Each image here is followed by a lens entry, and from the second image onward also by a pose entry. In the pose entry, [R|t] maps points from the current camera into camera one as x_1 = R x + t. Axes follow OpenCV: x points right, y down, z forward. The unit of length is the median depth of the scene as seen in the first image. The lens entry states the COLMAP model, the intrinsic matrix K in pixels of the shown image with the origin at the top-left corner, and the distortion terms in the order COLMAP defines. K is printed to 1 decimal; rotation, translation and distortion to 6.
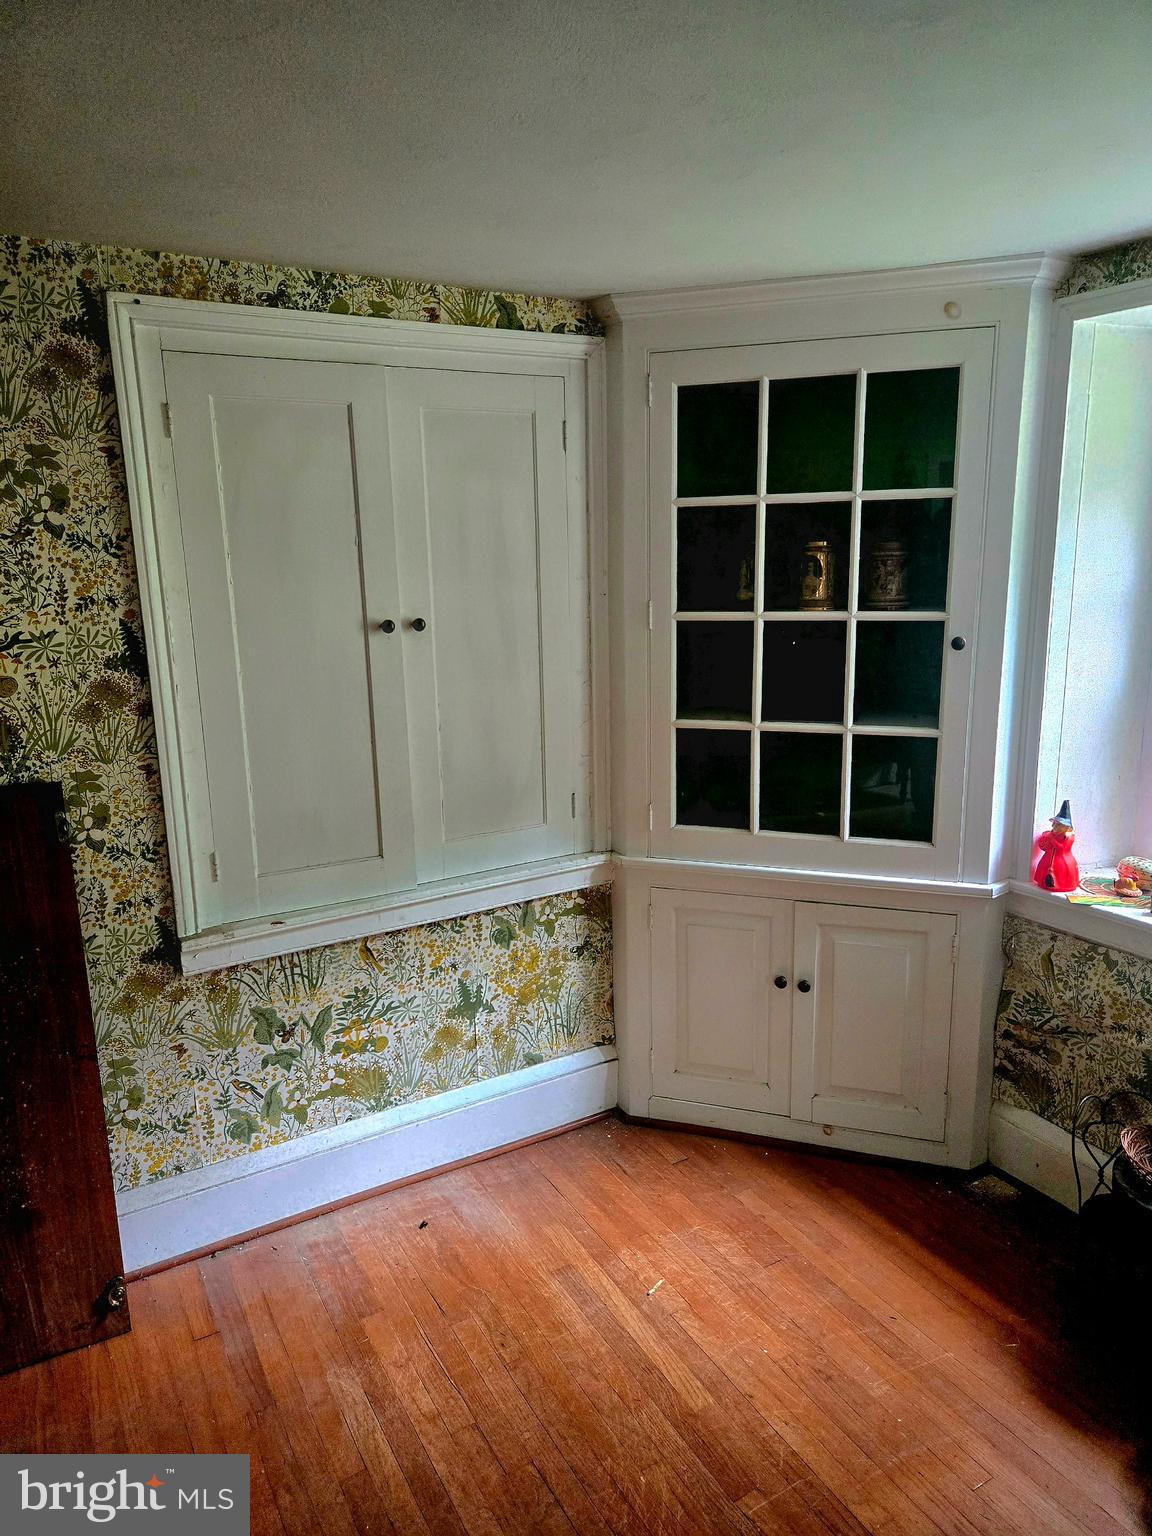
lens RADIAL K [[1026.7, 0, 582.0], [0, 1026.7, 774.4], [0, 0, 1]] dist [0.026988, -0.007909]
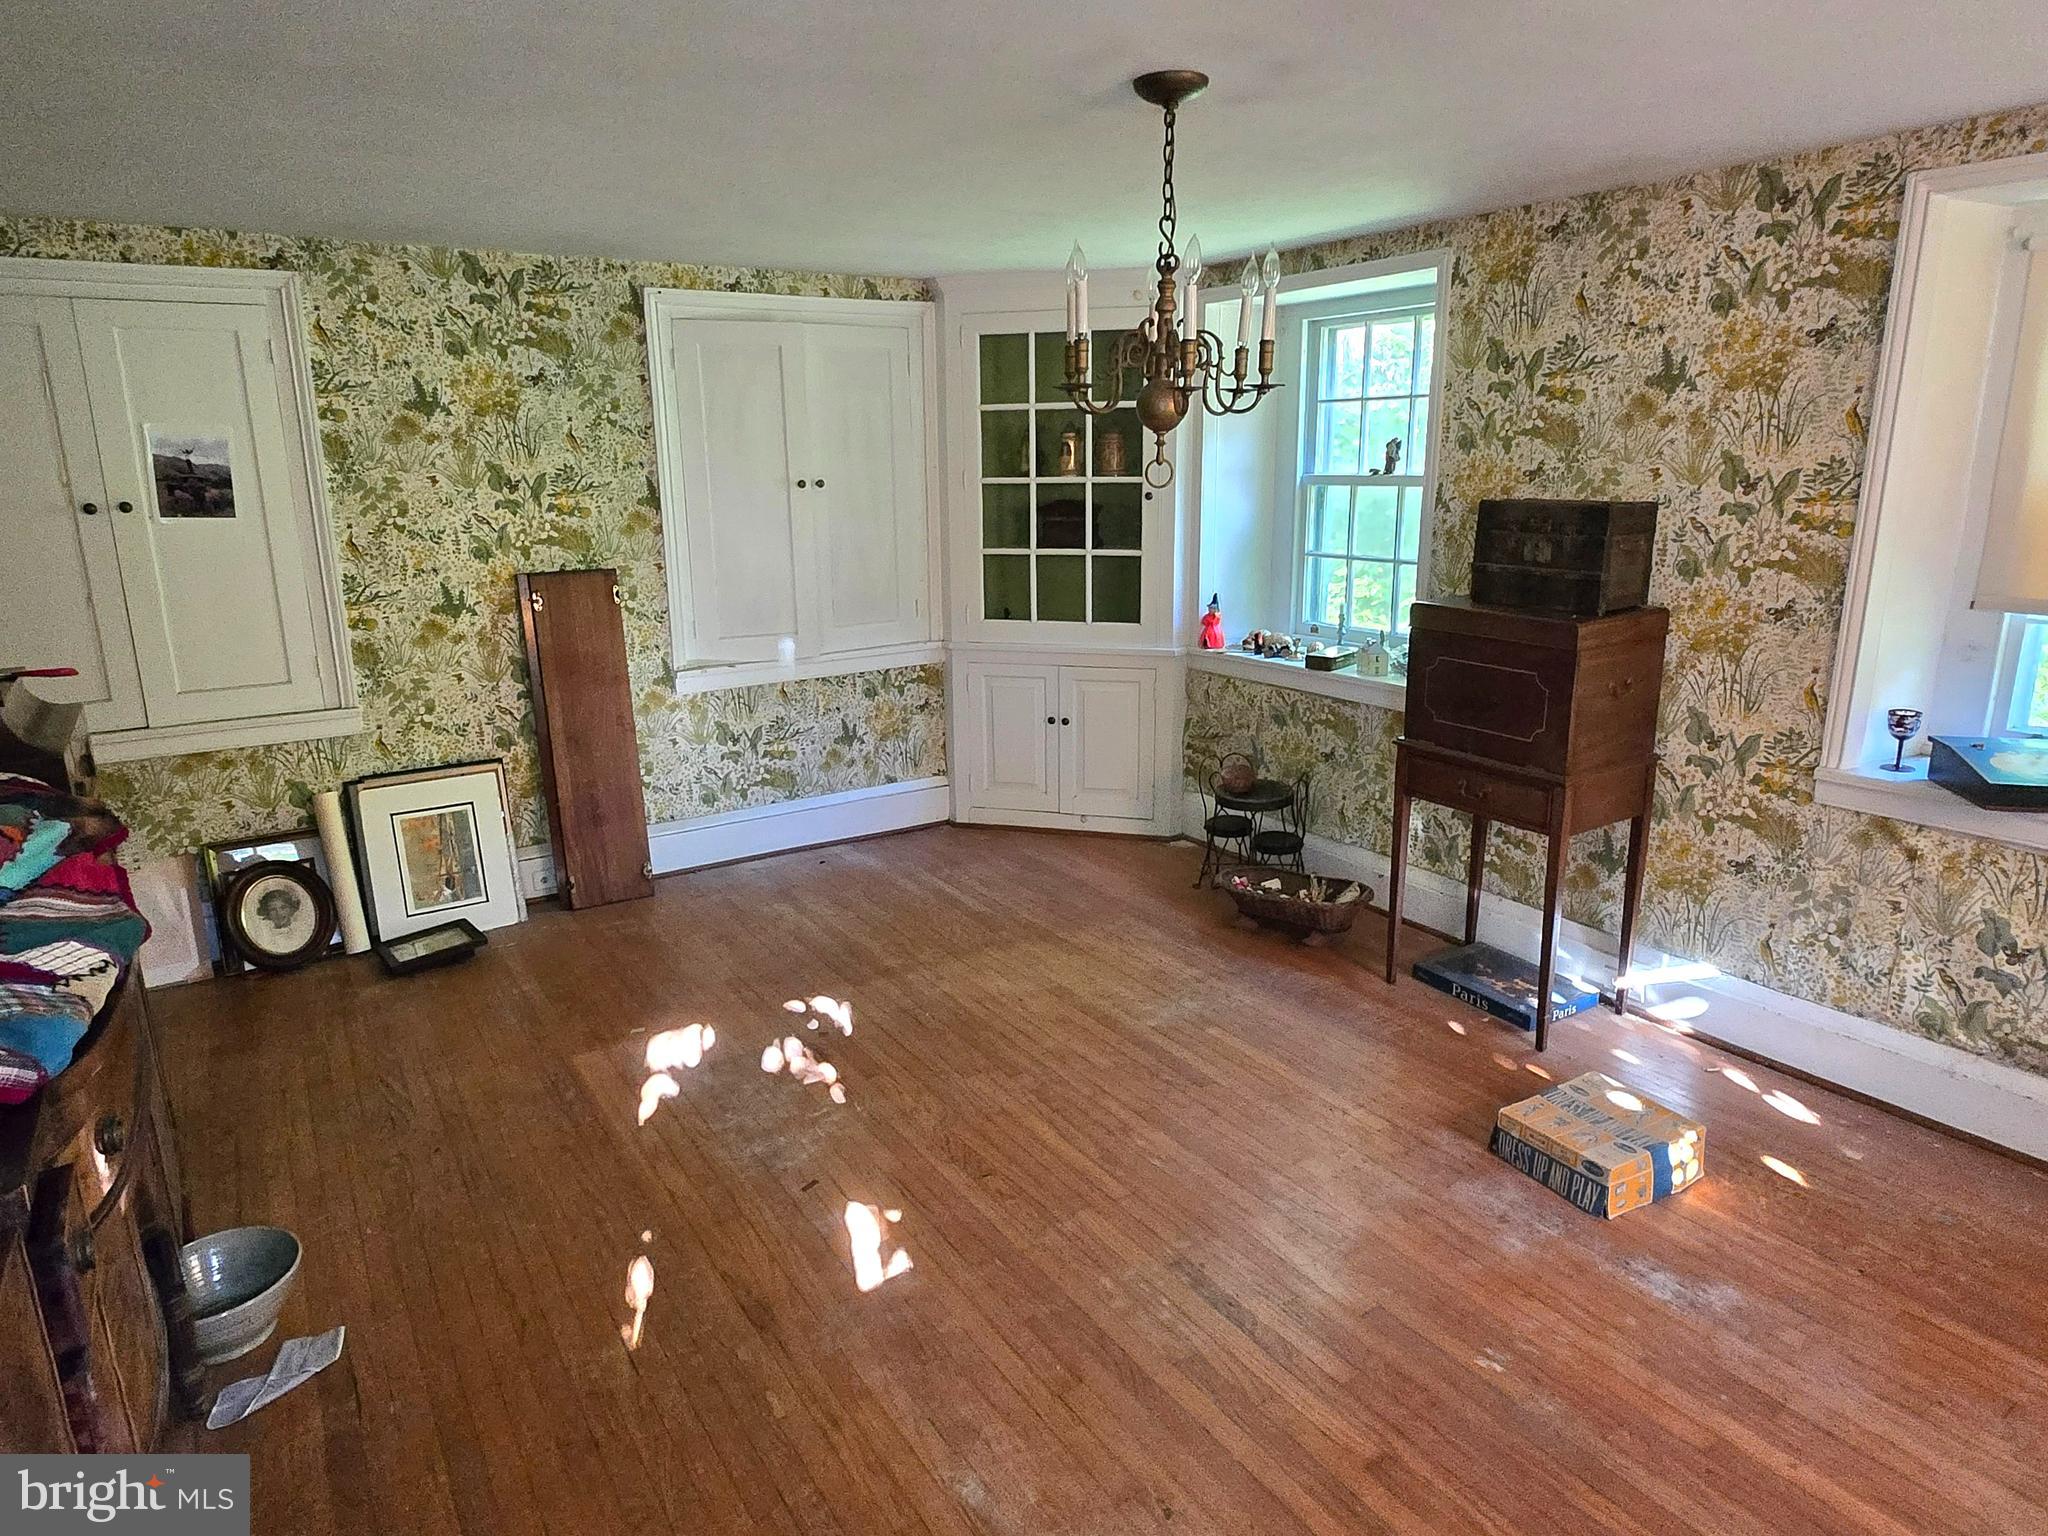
lens RADIAL K [[1274.1, 0, 1019.0], [0, 1274.1, 761.4], [0, 0, 1]] dist [-0.002276, 0.001038]
pose [[0.998916, -0.004289, 0.046355, 0.060428], [0.003123, 0.999678, 0.025201, 0.232906], [-0.046448, -0.025029, 0.998607, -0.982983]]
